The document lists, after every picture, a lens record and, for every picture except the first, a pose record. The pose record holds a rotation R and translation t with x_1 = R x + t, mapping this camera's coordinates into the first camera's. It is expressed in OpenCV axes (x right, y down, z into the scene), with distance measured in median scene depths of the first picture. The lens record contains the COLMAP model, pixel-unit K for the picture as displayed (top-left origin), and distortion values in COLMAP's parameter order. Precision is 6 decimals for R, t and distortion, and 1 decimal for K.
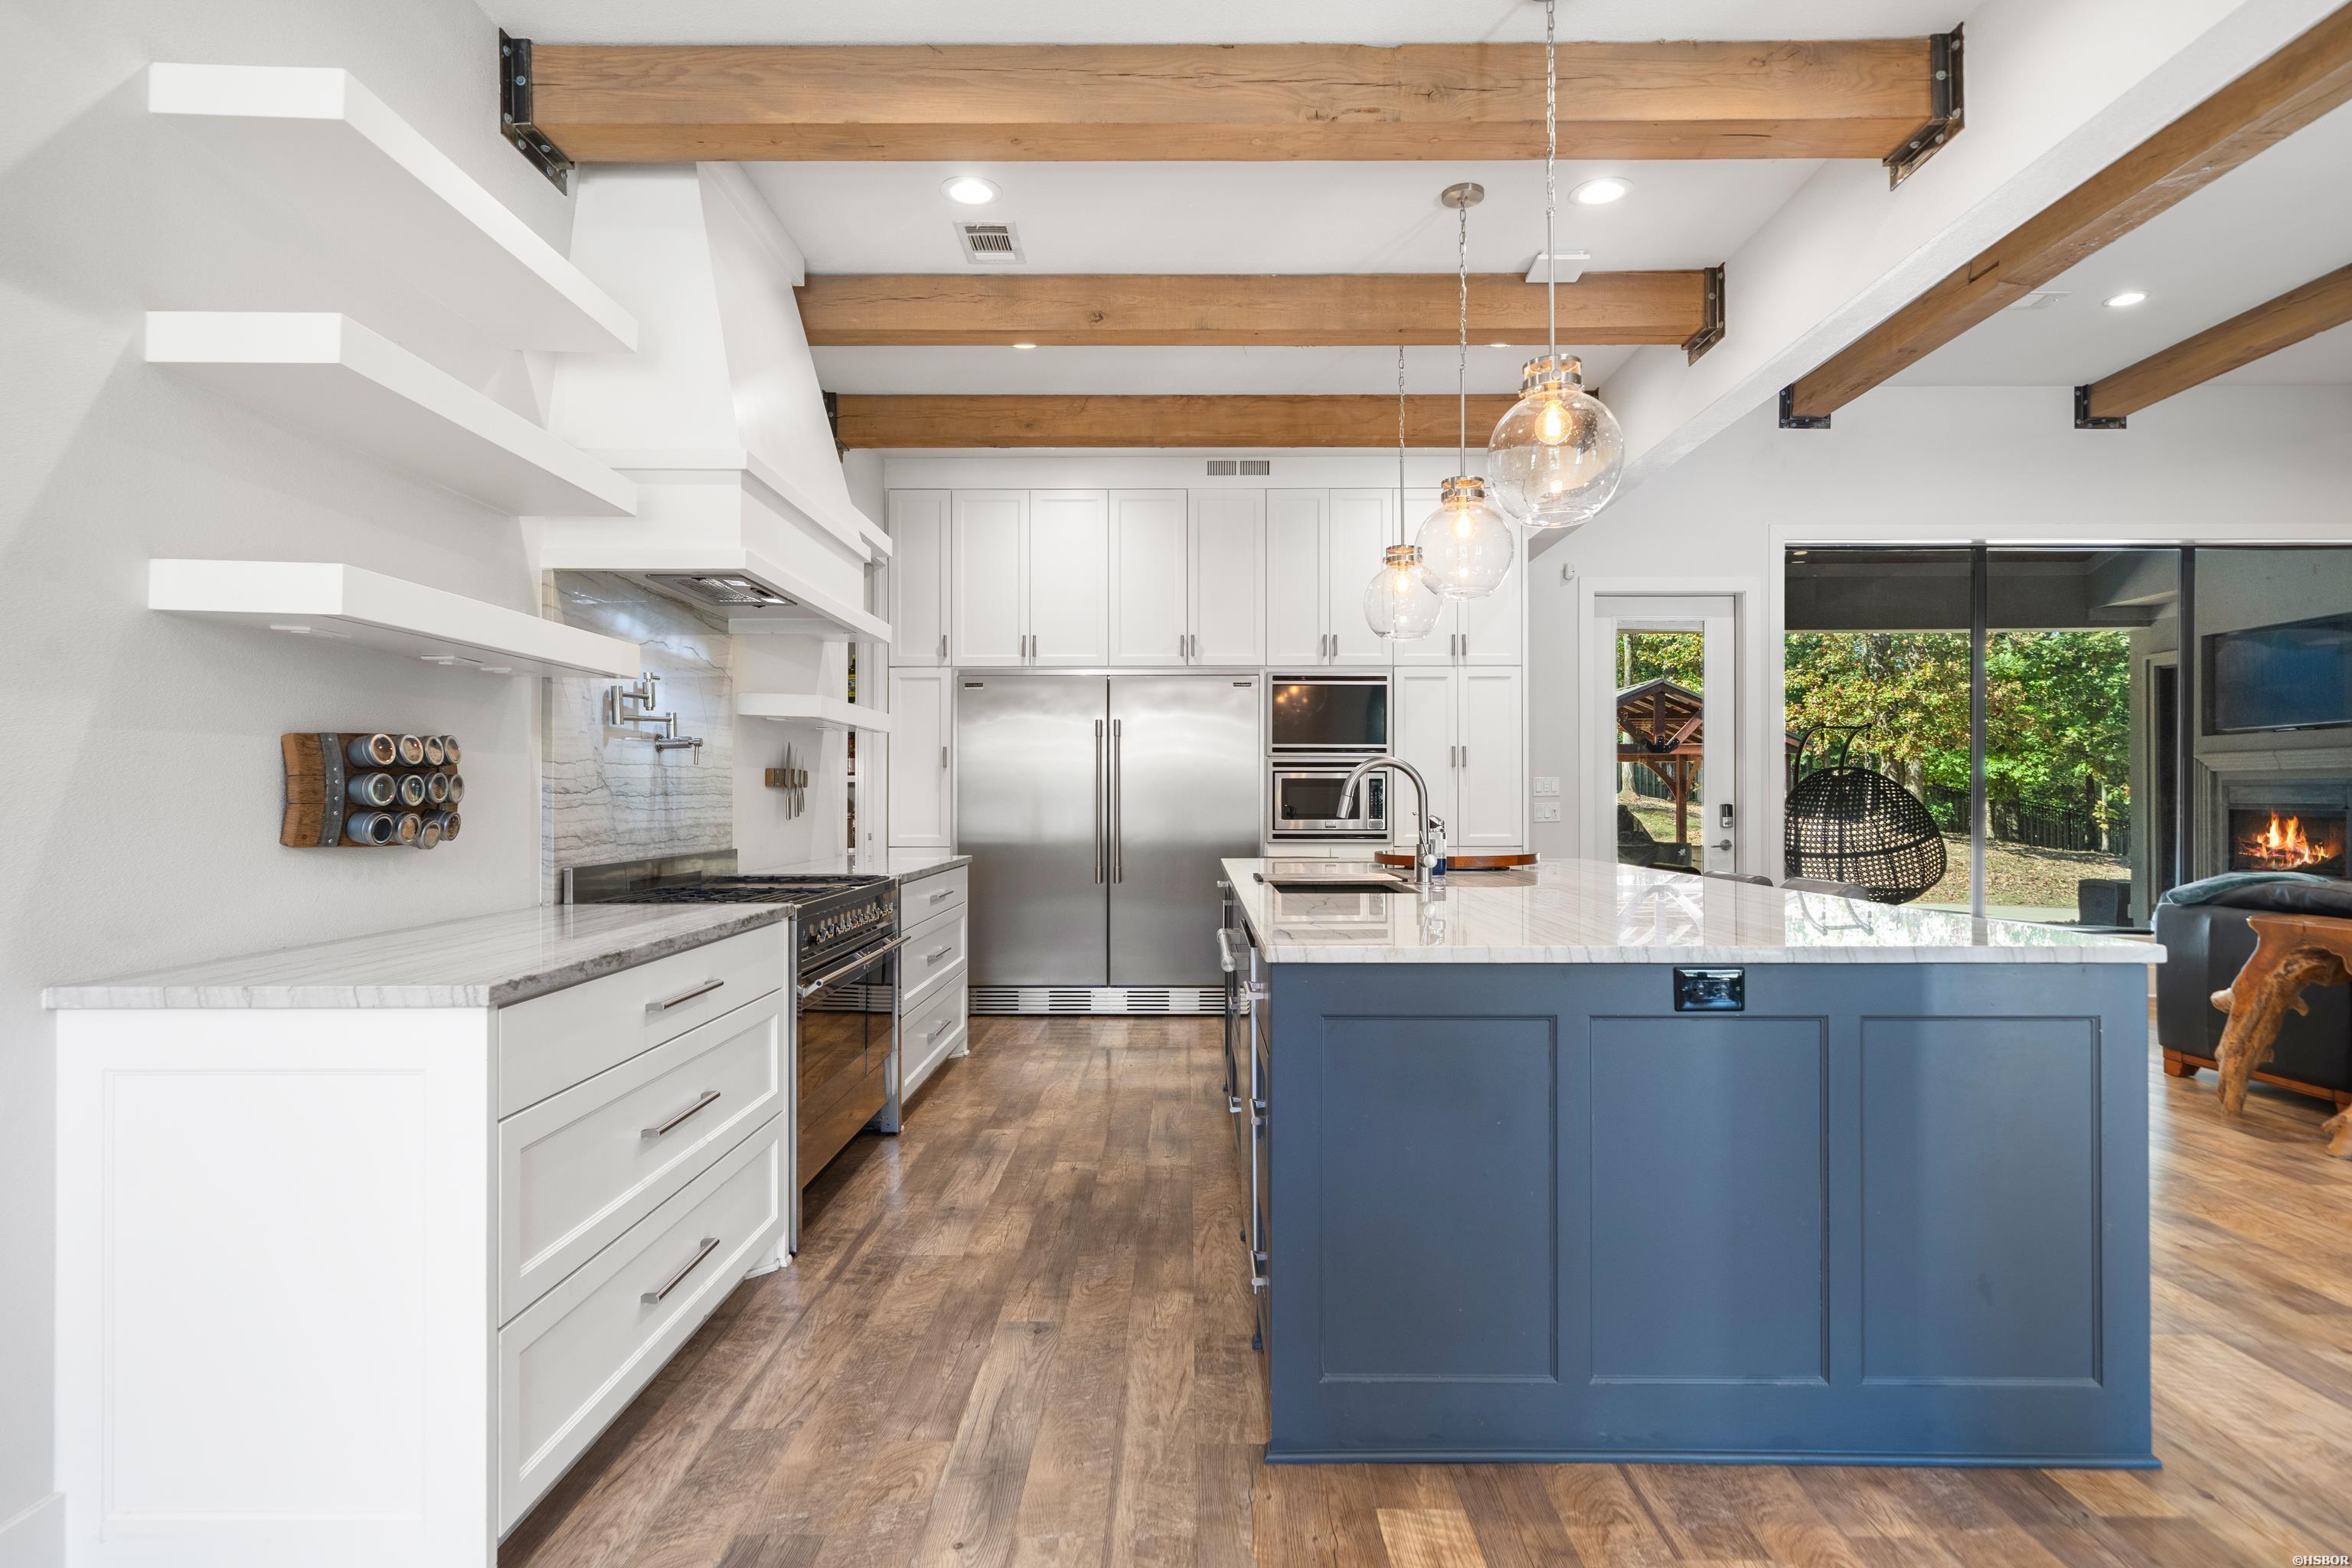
lens RADIAL K [[1255.2, 0, 1186.8], [0, 1255.2, 792.1], [0, 0, 1]] dist [-0.001780, 0.000787]
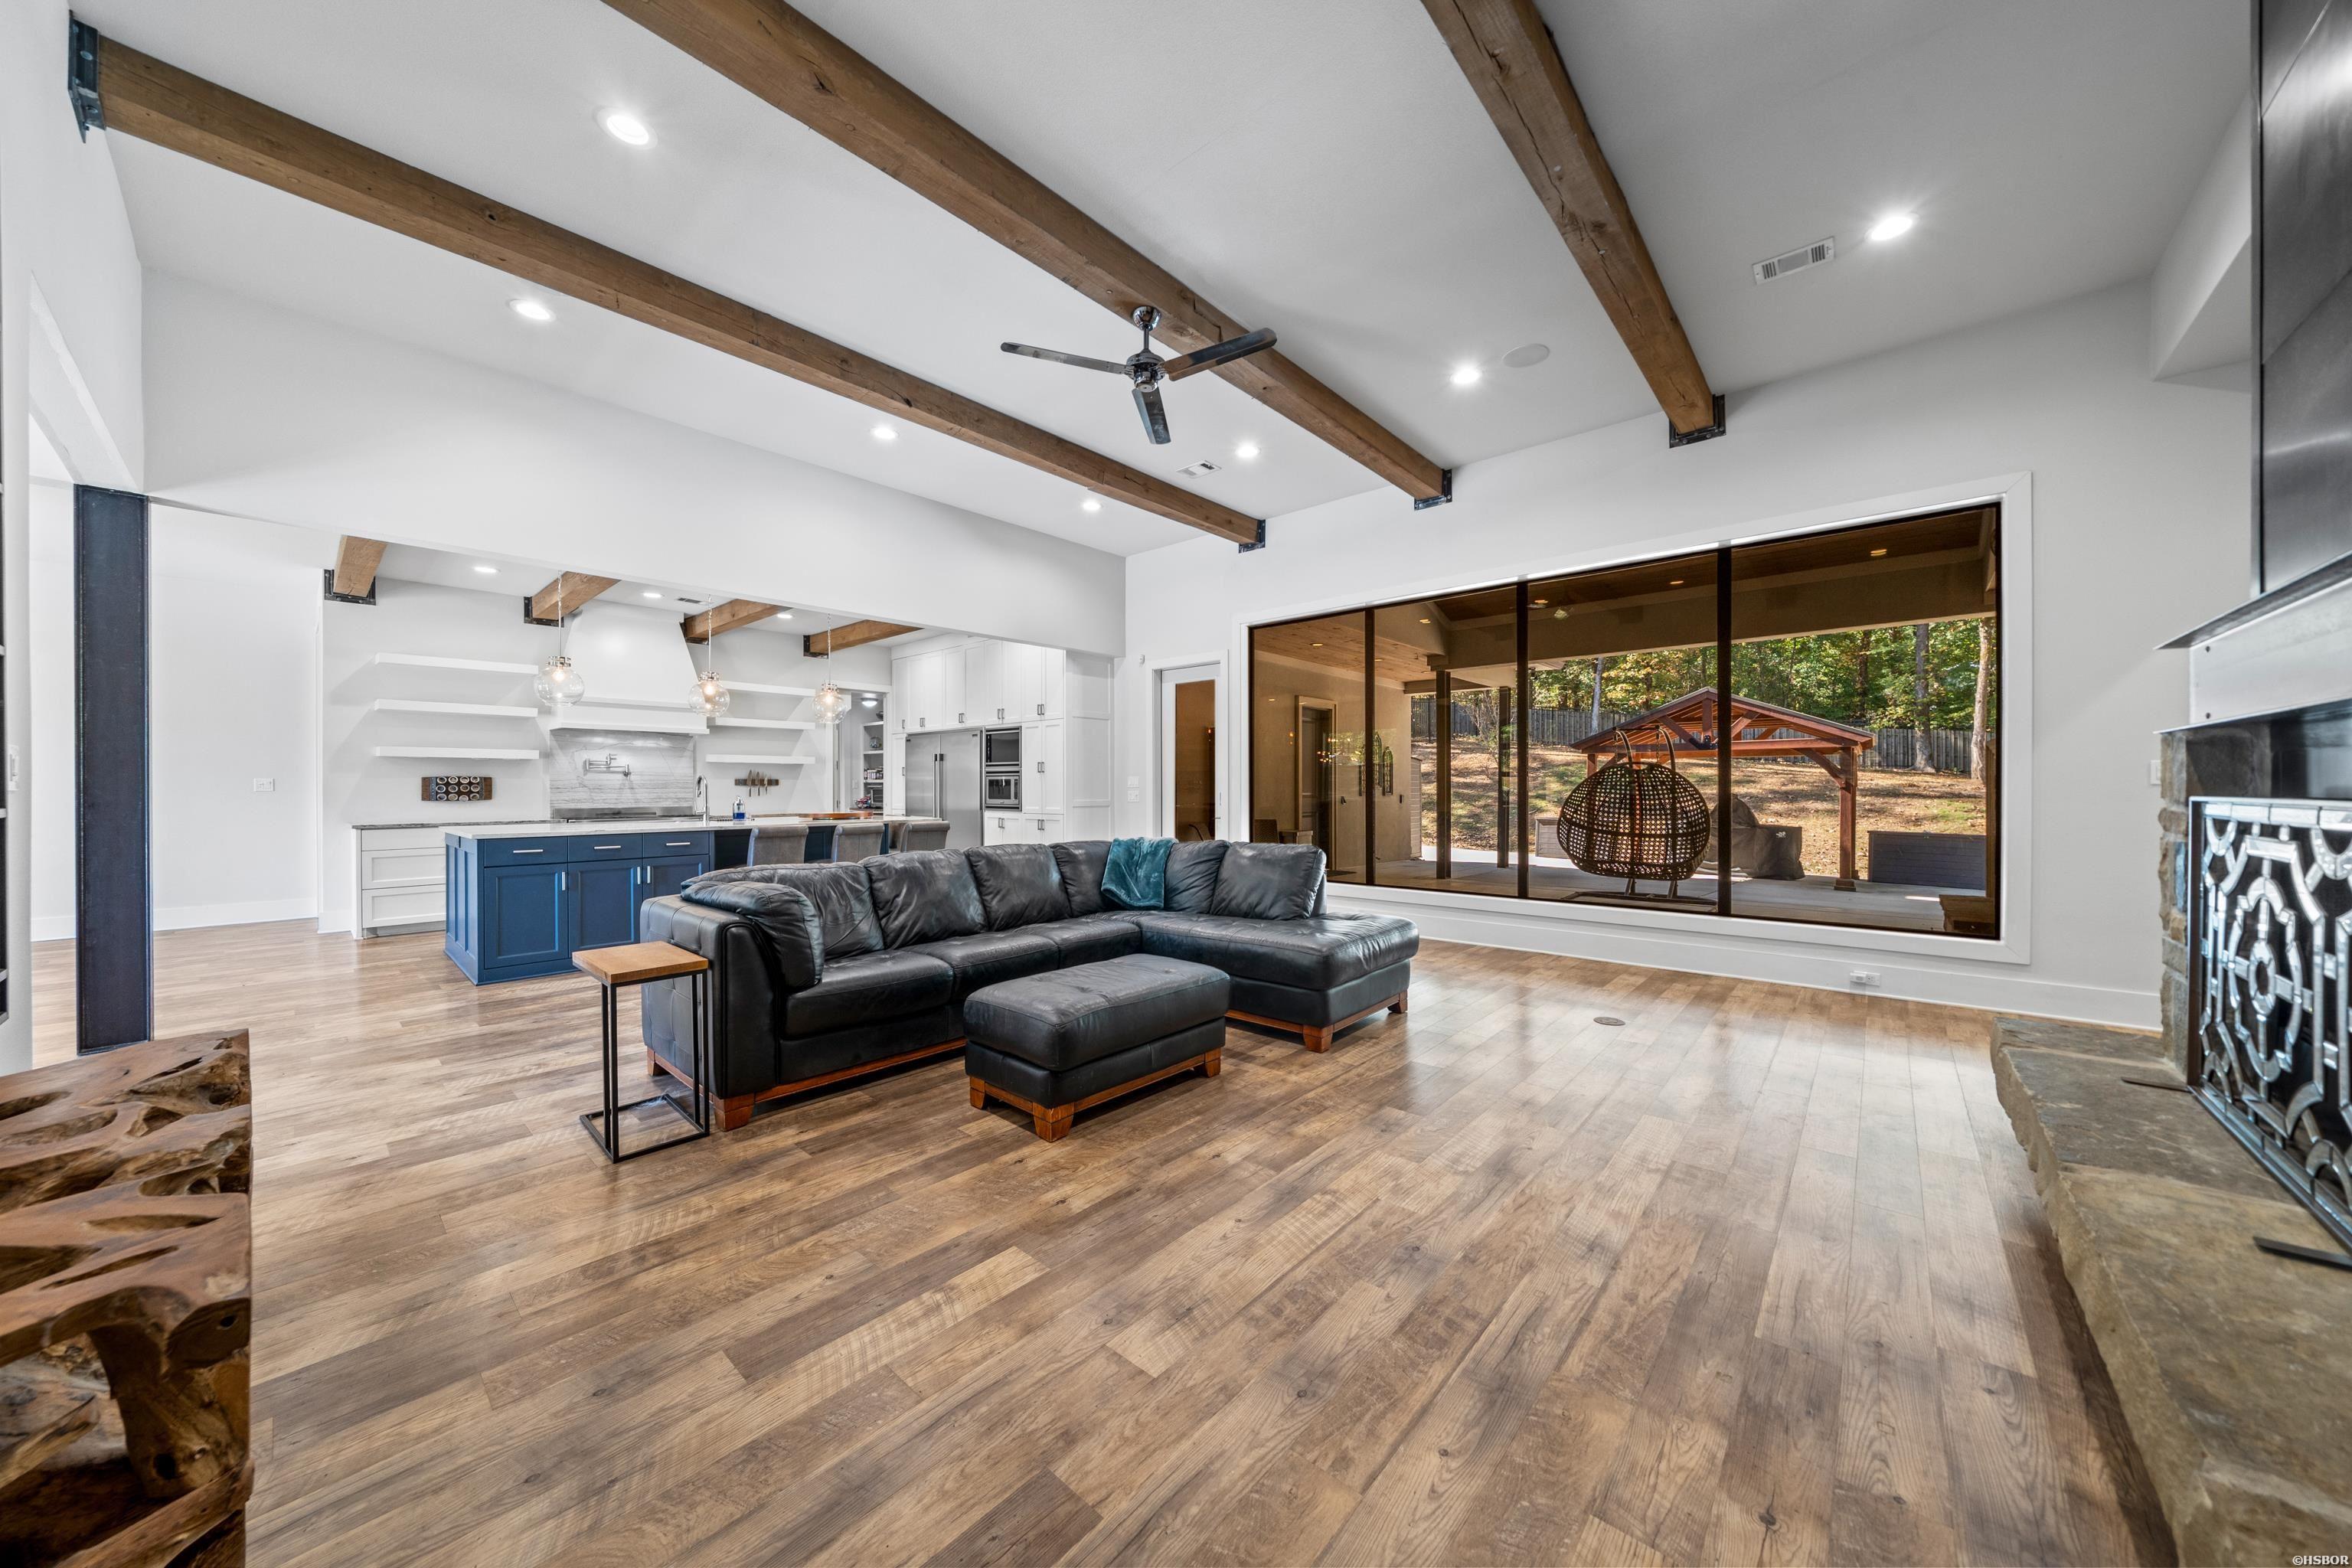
lens RADIAL K [[810.9, 0, 1153.1], [0, 810.9, 790.3], [0, 0, 1]] dist [-0.003984, -0.000379]
pose [[0.732338, -0.000627, -0.680941, 2.083234], [0.005804, 0.999969, 0.005321, 0.002171], [0.680916, -0.007849, 0.732319, 0.374845]]
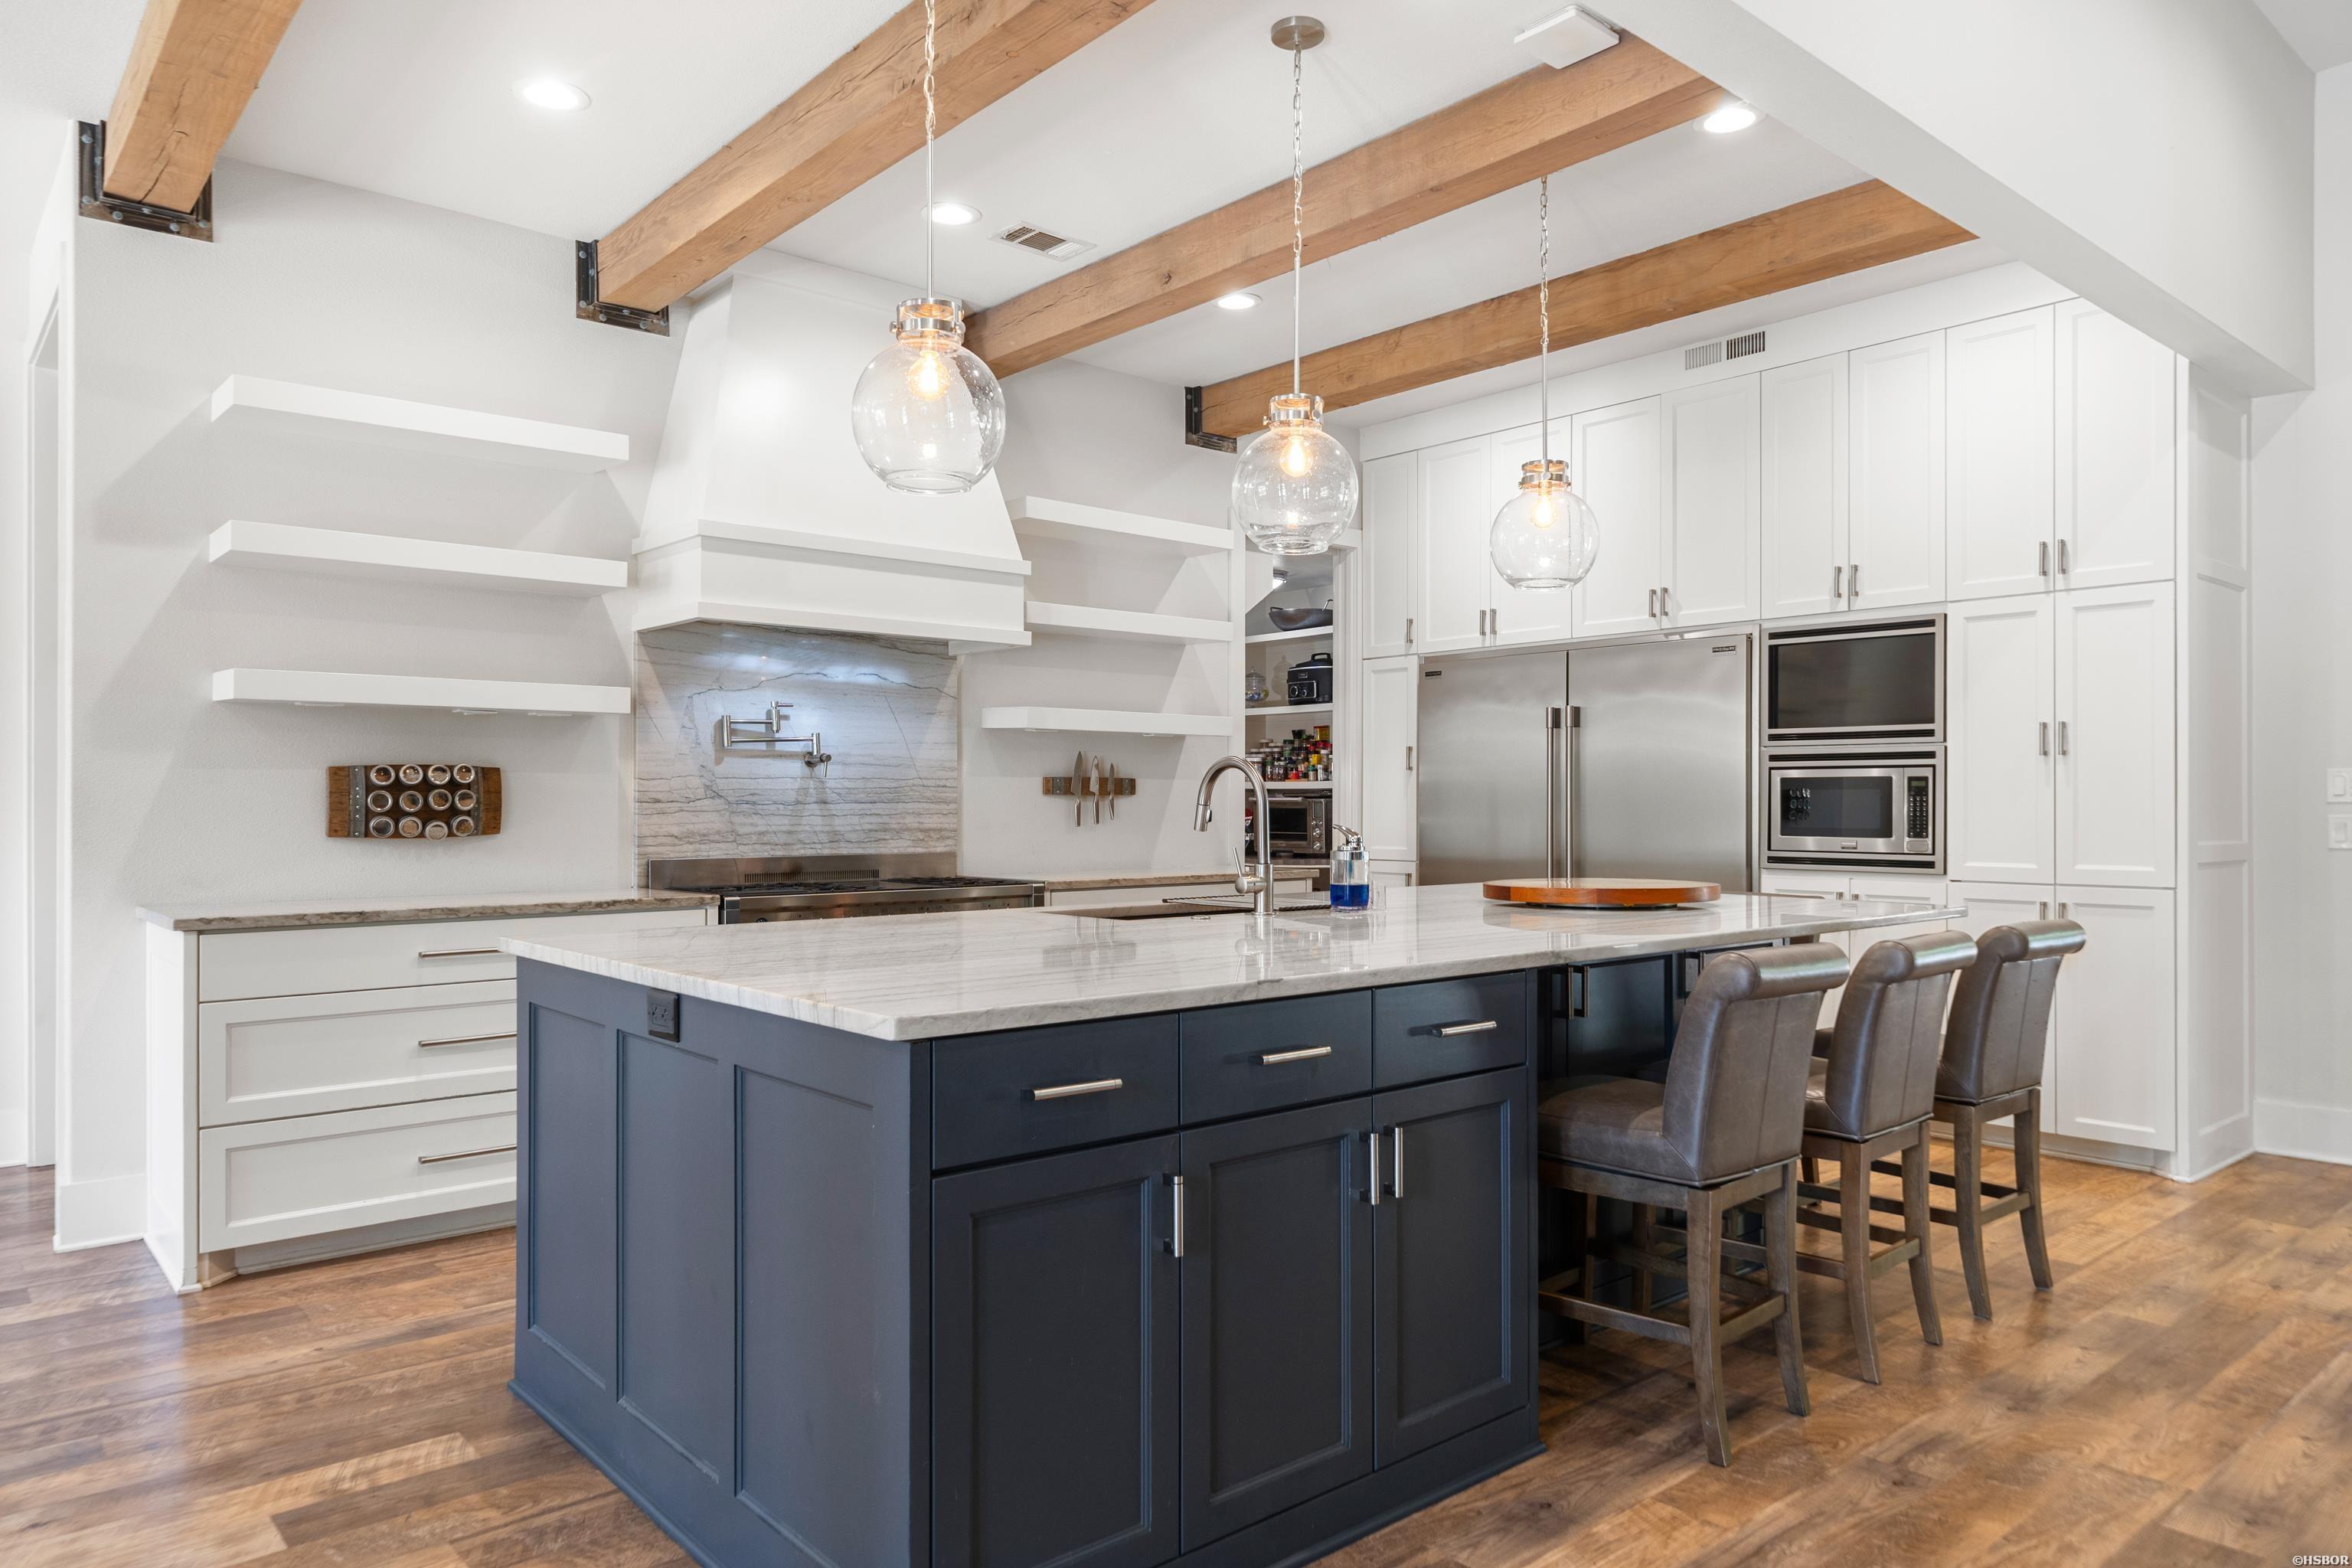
lens RADIAL K [[1507.6, 0, 1139.9], [0, 1507.6, 800.6], [0, 0, 1]] dist [-0.004135, 0.001274]
pose [[0.651984, -0.002361, -0.758229, 0.854649], [0.004140, 0.999991, 0.000446, 0.000142], [0.758222, -0.003430, 0.651988, 0.311356]]
